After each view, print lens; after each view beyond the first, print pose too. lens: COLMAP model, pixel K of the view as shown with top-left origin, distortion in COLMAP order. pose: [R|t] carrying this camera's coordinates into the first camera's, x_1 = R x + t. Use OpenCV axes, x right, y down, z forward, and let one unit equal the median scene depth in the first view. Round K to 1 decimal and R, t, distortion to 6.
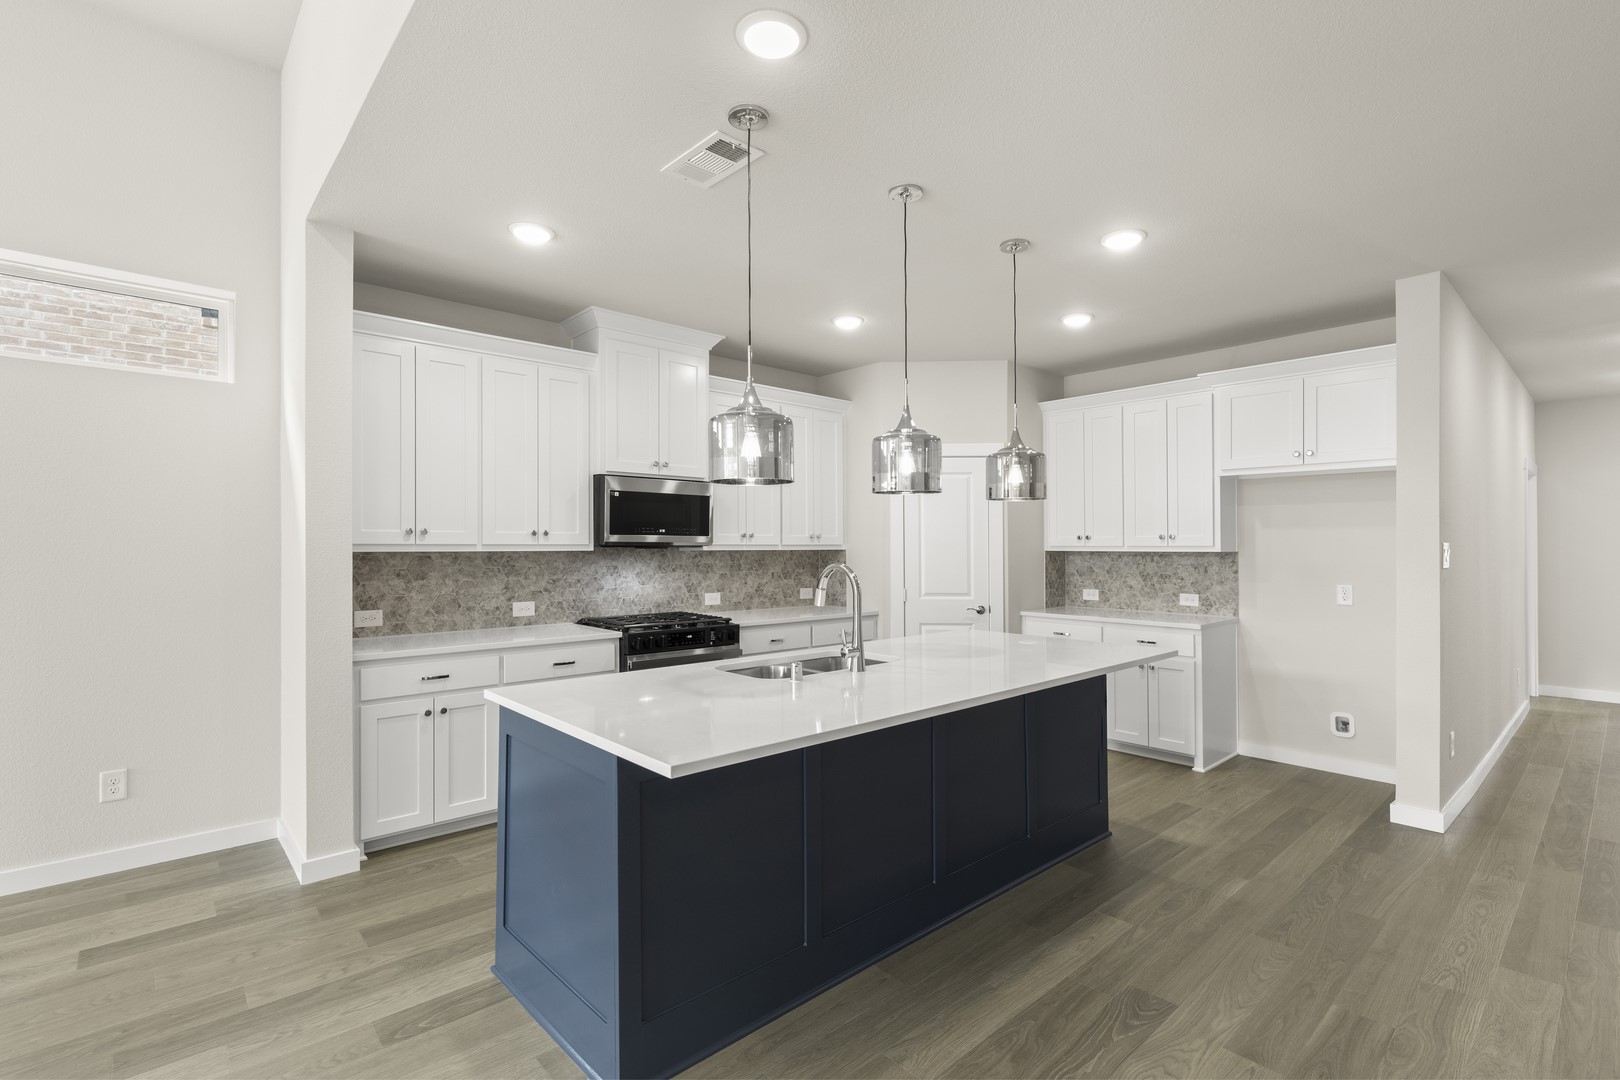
lens RADIAL K [[760.6, 0, 822.1], [0, 760.6, 541.2], [0, 0, 1]] dist [-0.006041, -0.001522]
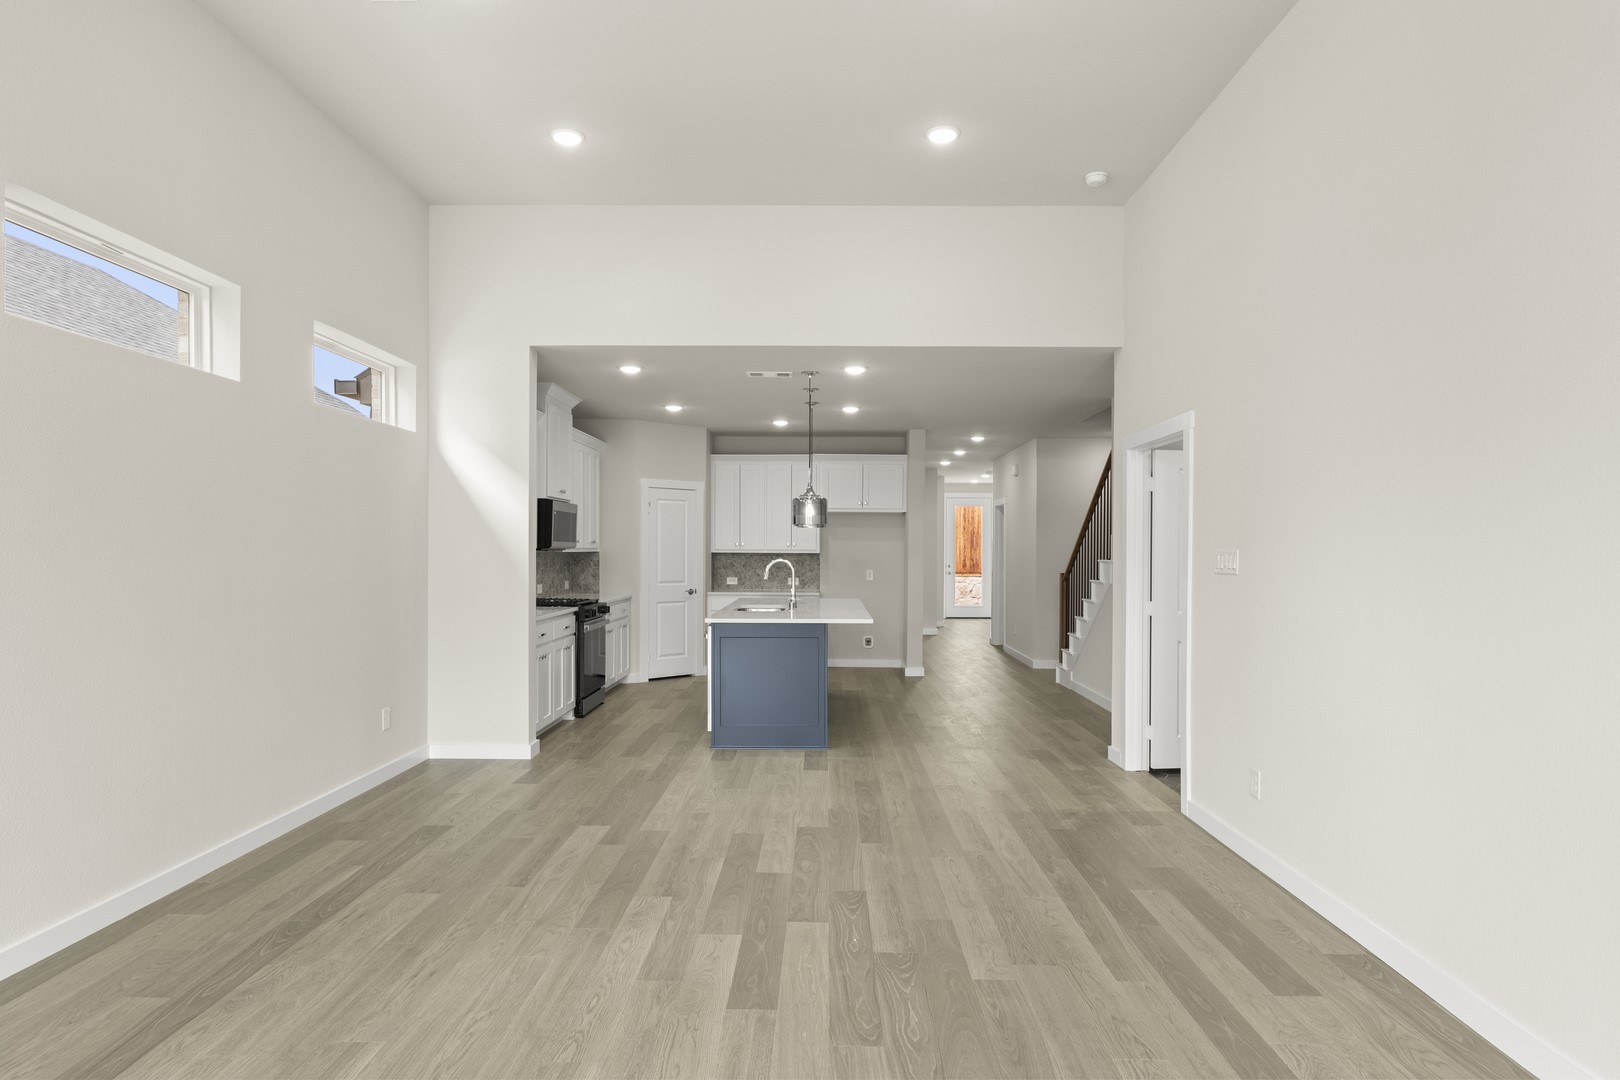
lens RADIAL K [[904.5, 0, 811.1], [0, 904.5, 584.6], [0, 0, 1]] dist [-0.001571, -0.001139]
pose [[0.693429, -0.025283, 0.720081, -1.123438], [-0.009940, 0.998953, 0.044646, -0.007650], [-0.720456, -0.038116, 0.692452, -0.516355]]
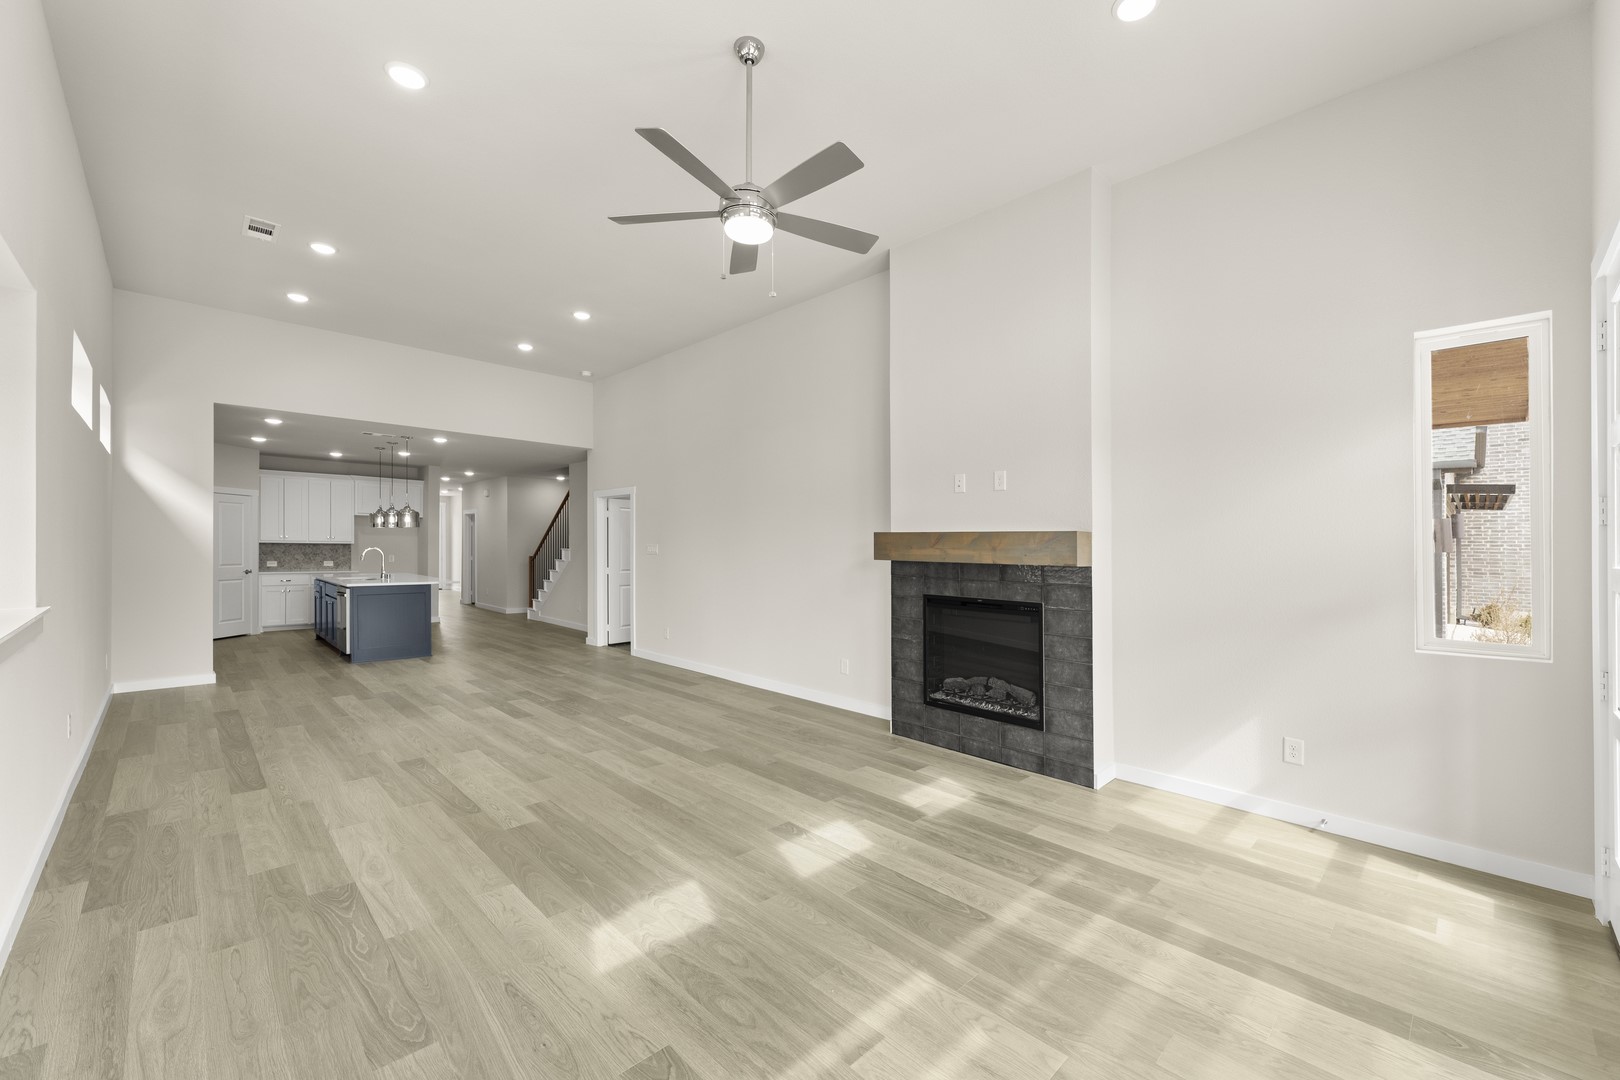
lens RADIAL K [[645.8, 0, 801.1], [0, 645.8, 545.1], [0, 0, 1]] dist [-0.001514, -0.000363]
pose [[-0.017728, 0.003855, 0.999835, -1.858784], [-0.021708, 0.999755, -0.004240, -0.005260], [-0.999607, -0.021779, -0.017640, -0.536265]]
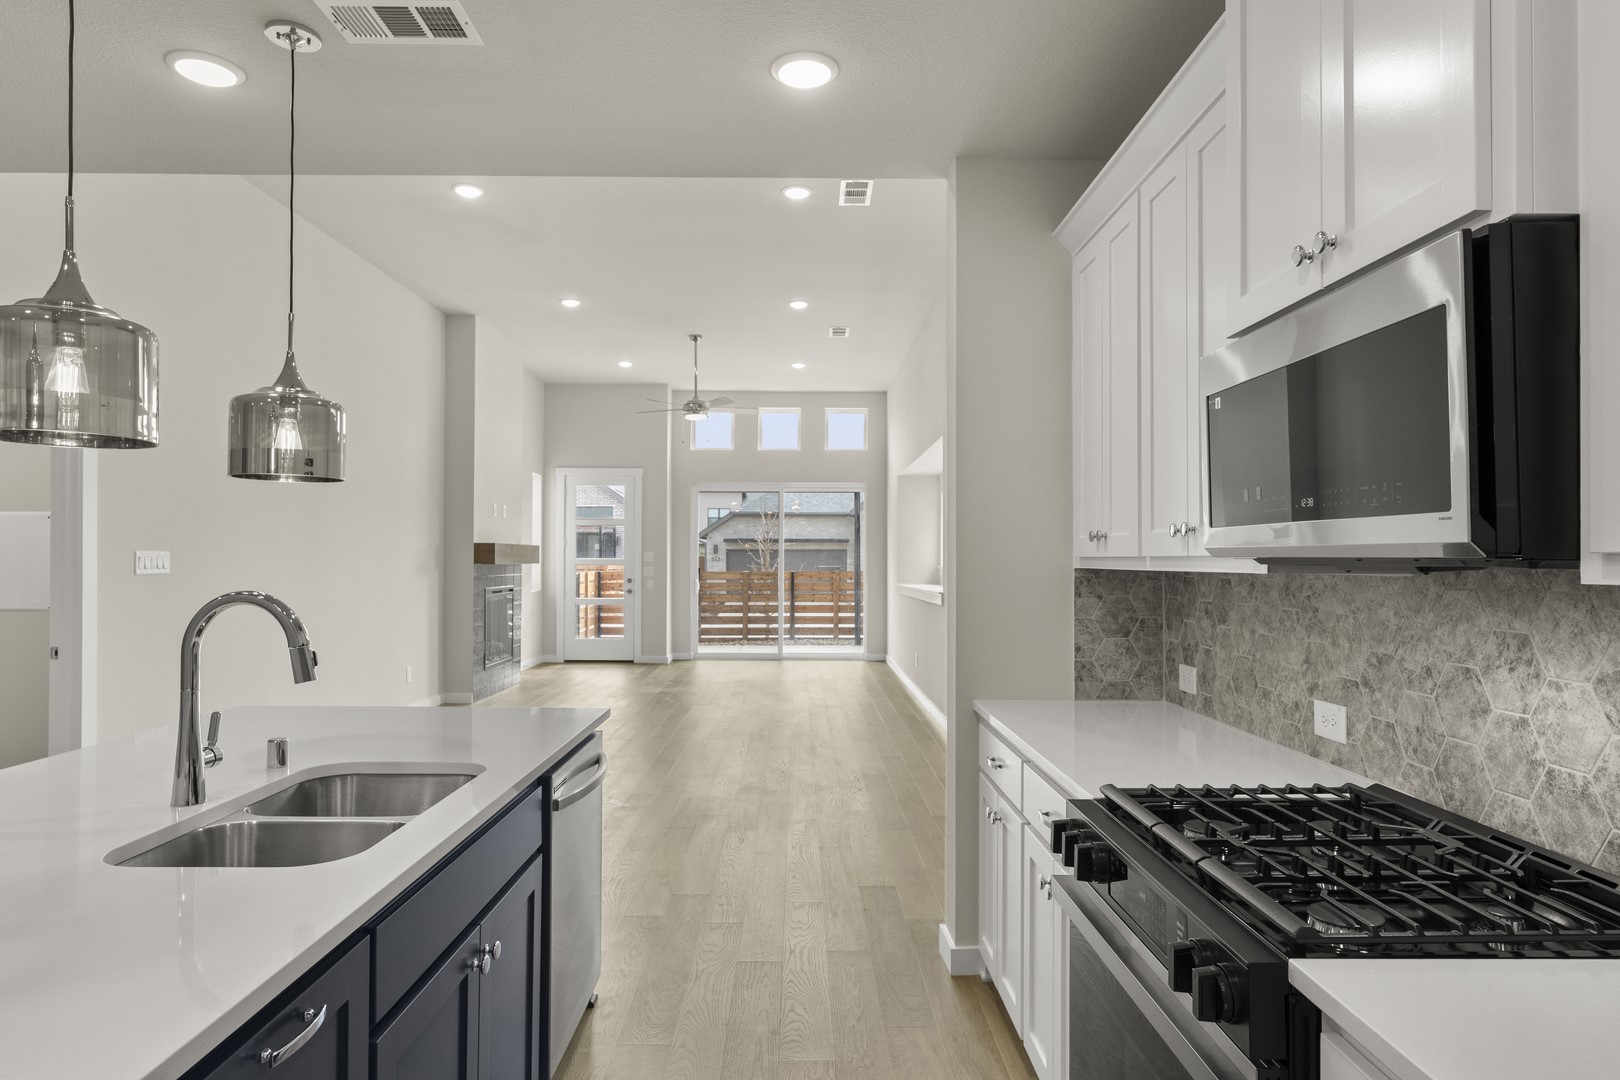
lens RADIAL K [[943.7, 0, 798.1], [0, 943.7, 545.1], [0, 0, 1]] dist [0.002878, 0.000641]
pose [[-0.678740, -0.013390, -0.734256, 0.151521], [0.001151, 0.999813, -0.019297, 0.006778], [0.734378, -0.013943, -0.678598, 1.092118]]
